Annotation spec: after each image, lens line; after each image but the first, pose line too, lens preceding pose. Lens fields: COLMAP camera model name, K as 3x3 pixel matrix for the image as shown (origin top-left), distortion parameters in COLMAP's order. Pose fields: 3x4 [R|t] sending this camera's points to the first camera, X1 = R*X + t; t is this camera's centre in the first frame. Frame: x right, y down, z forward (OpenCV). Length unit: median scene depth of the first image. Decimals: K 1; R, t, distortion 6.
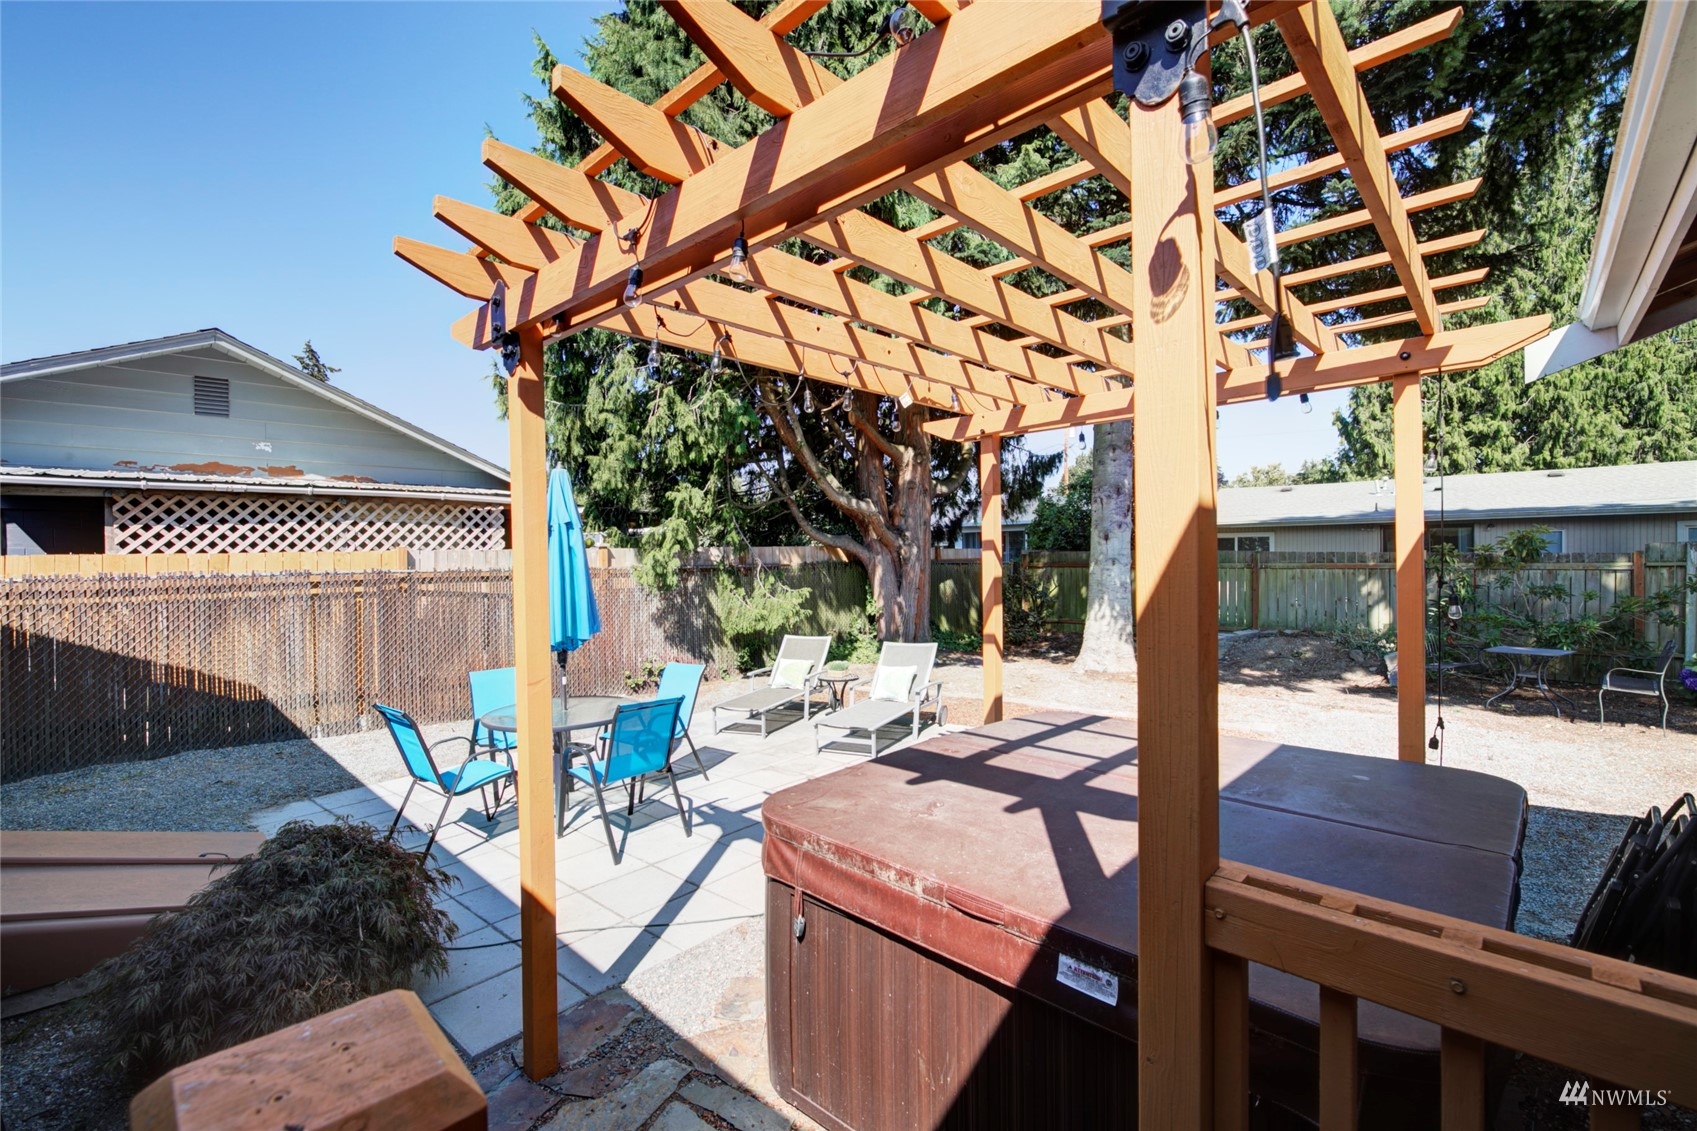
lens RADIAL K [[725.1, 0, 845.9], [0, 725.1, 561.0], [0, 0, 1]] dist [-0.013445, 0.001445]
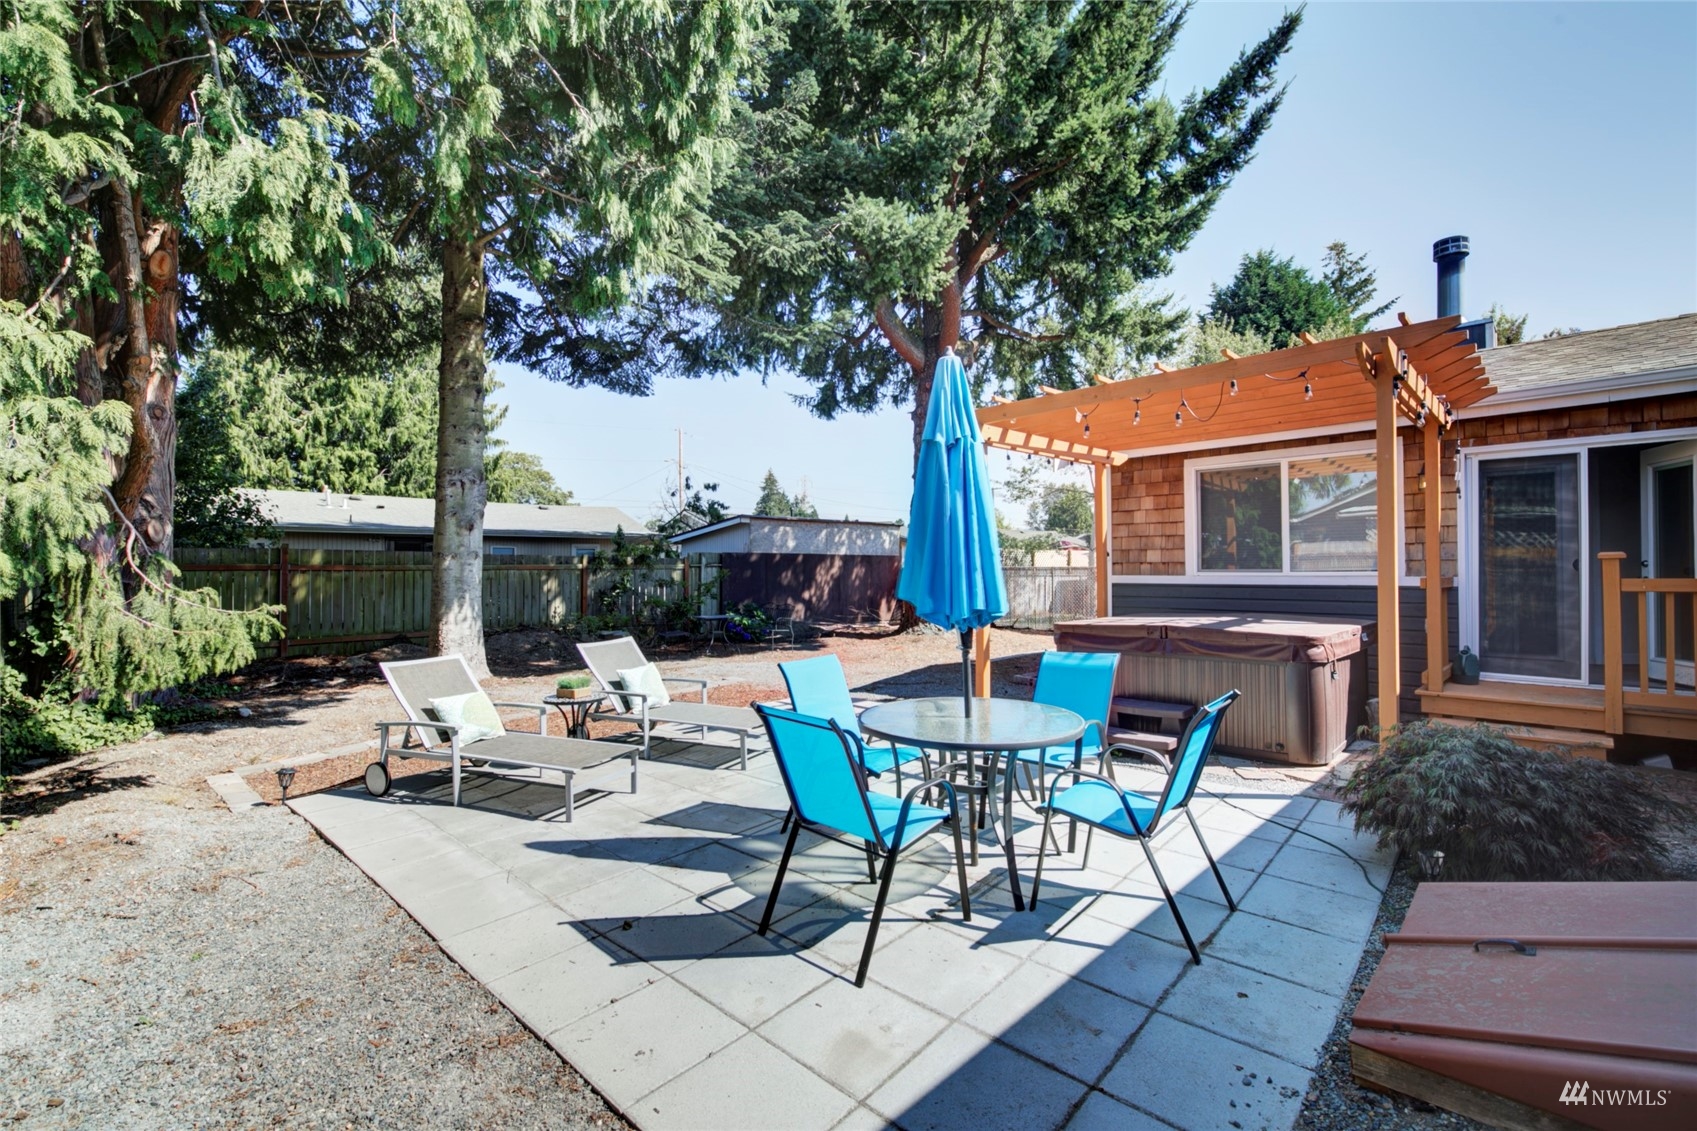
lens RADIAL K [[730.9, 0, 848.5], [0, 730.9, 565.5], [0, 0, 1]] dist [0.001569, 0.000150]
pose [[0.035481, 0.014637, 0.999263, -0.505890], [0.018279, 0.999716, -0.015293, 0.034776], [-0.999203, 0.018808, 0.035203, 0.509202]]
